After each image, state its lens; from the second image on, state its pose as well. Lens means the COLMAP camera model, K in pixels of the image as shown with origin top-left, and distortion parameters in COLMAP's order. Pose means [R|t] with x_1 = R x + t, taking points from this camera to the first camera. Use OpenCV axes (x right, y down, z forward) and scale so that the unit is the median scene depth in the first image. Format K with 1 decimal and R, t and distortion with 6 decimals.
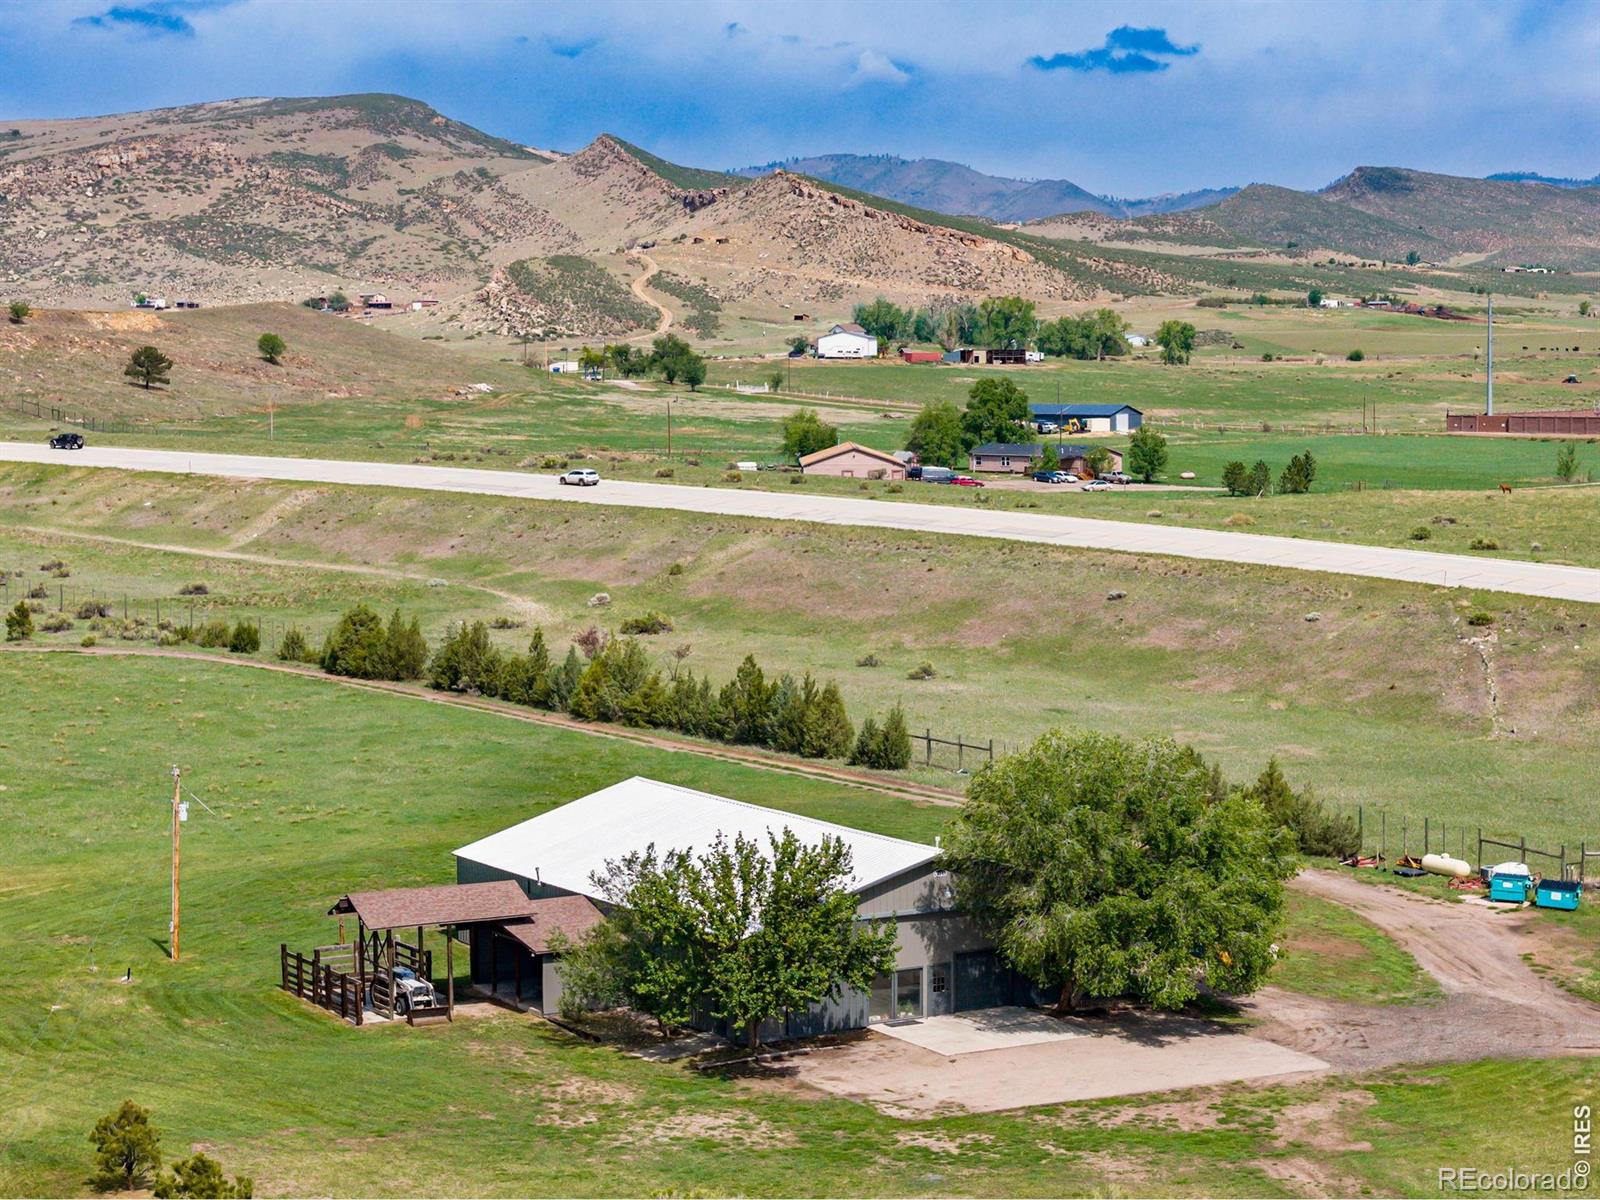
lens RADIAL K [[3458.0, 0, 800.0], [0, 3458.0, 600.0], [0, 0, 1]] dist [-0.091521, 0.044159]
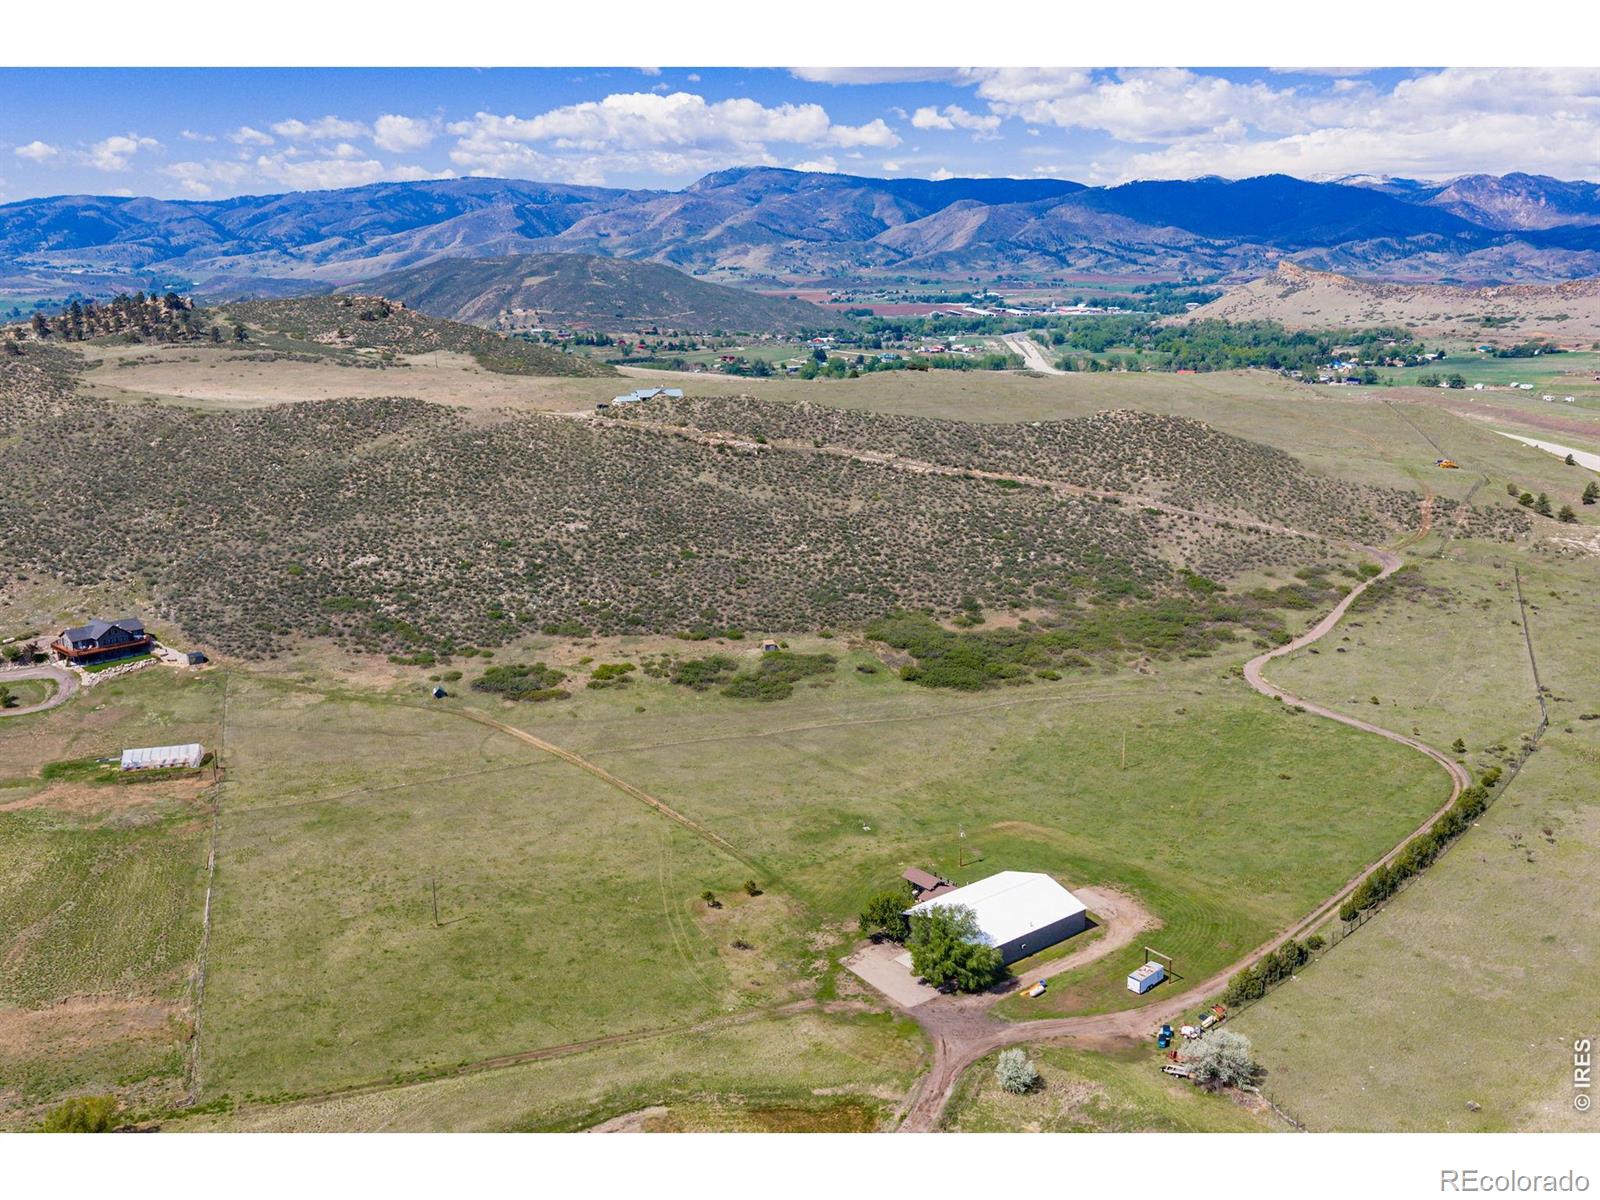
lens RADIAL K [[1392.2, 0, 800.0], [0, 1392.2, 600.0], [0, 0, 1]] dist [0.015978, -0.024869]
pose [[0.144687, 0.241719, -0.959499, 0.128577], [-0.076858, 0.969518, 0.232653, -0.056325], [0.986488, 0.040083, 0.158855, 0.048029]]
